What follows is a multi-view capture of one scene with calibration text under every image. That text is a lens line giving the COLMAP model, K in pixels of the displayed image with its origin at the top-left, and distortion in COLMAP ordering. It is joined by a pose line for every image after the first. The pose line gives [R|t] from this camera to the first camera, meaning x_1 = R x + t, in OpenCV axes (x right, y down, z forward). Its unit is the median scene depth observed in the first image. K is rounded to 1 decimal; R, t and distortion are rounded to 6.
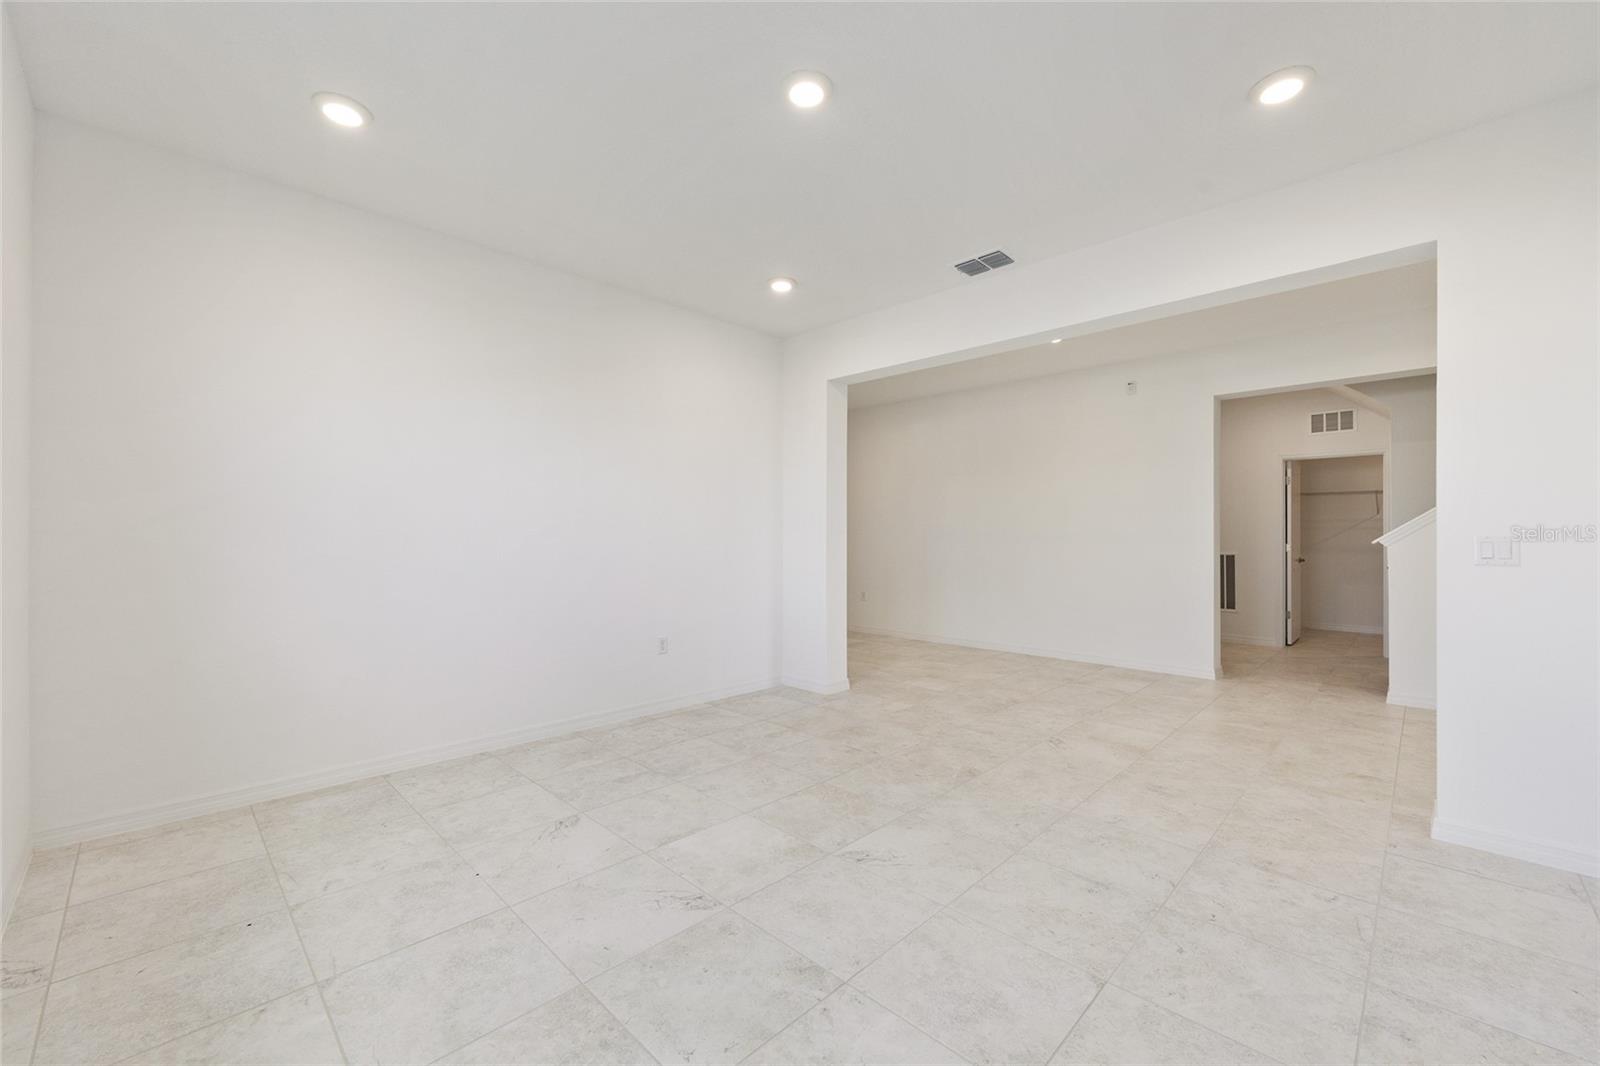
lens RADIAL K [[644.4, 0, 800.4], [0, 644.4, 536.1], [0, 0, 1]] dist [0.000569, 0.000153]
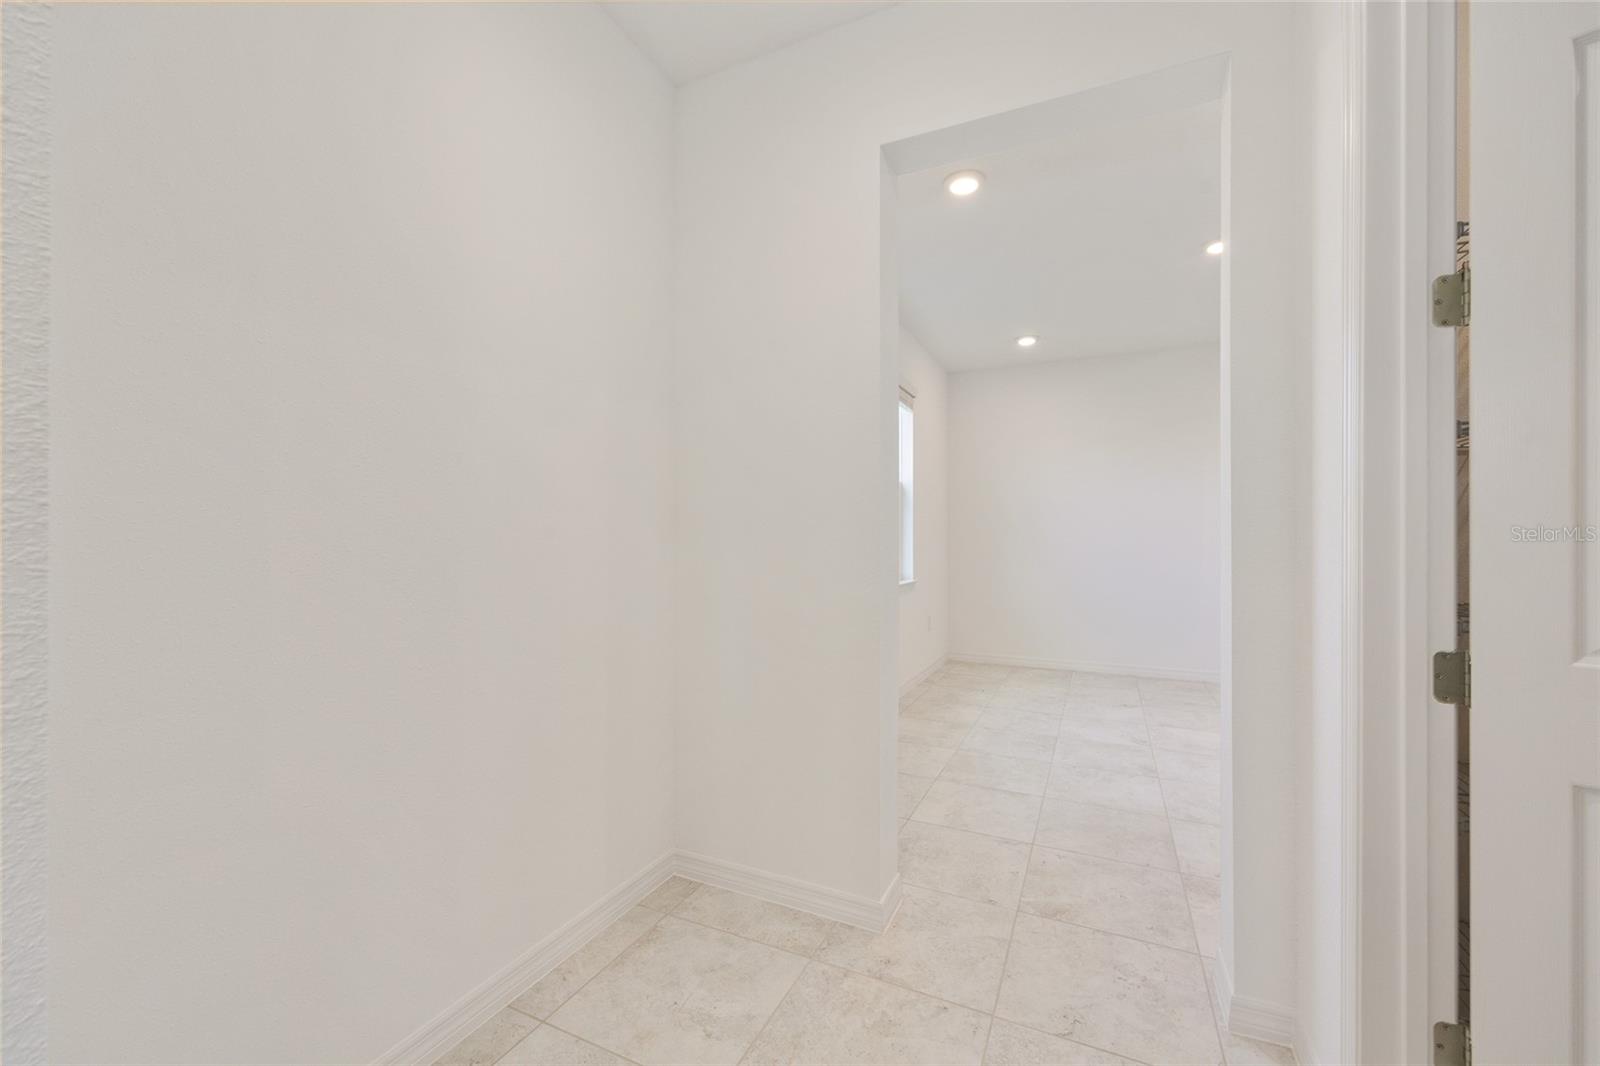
lens RADIAL K [[644.4, 0, 800.4], [0, 644.4, 536.1], [0, 0, 1]] dist [0.000569, 0.000153]
pose [[0.332393, -0.001616, -0.943140, 0.972885], [0.002378, 0.999997, -0.000875, -0.004253], [0.943138, -0.001952, 0.332396, -0.389612]]
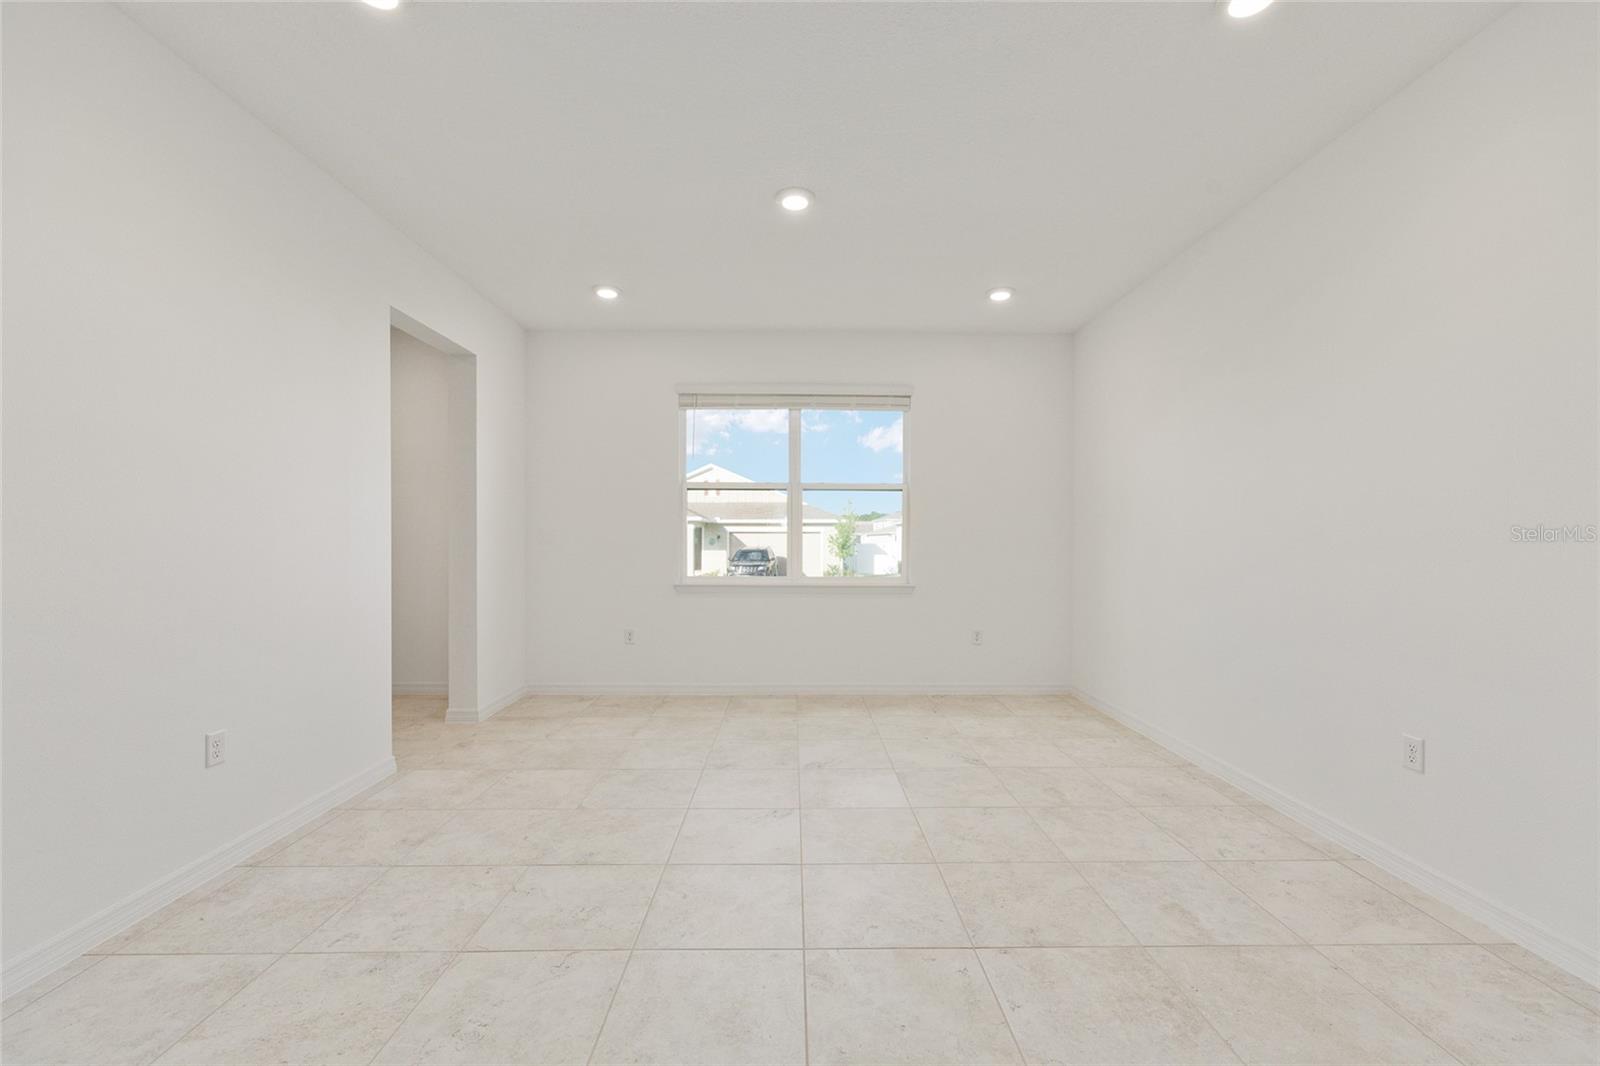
lens RADIAL K [[644.4, 0, 800.4], [0, 644.4, 536.1], [0, 0, 1]] dist [0.000569, 0.000153]
pose [[-0.704930, -0.008819, -0.709222, 0.821234], [-0.001675, 0.999941, -0.010769, 0.006089], [0.709275, -0.006404, -0.704903, 1.696690]]
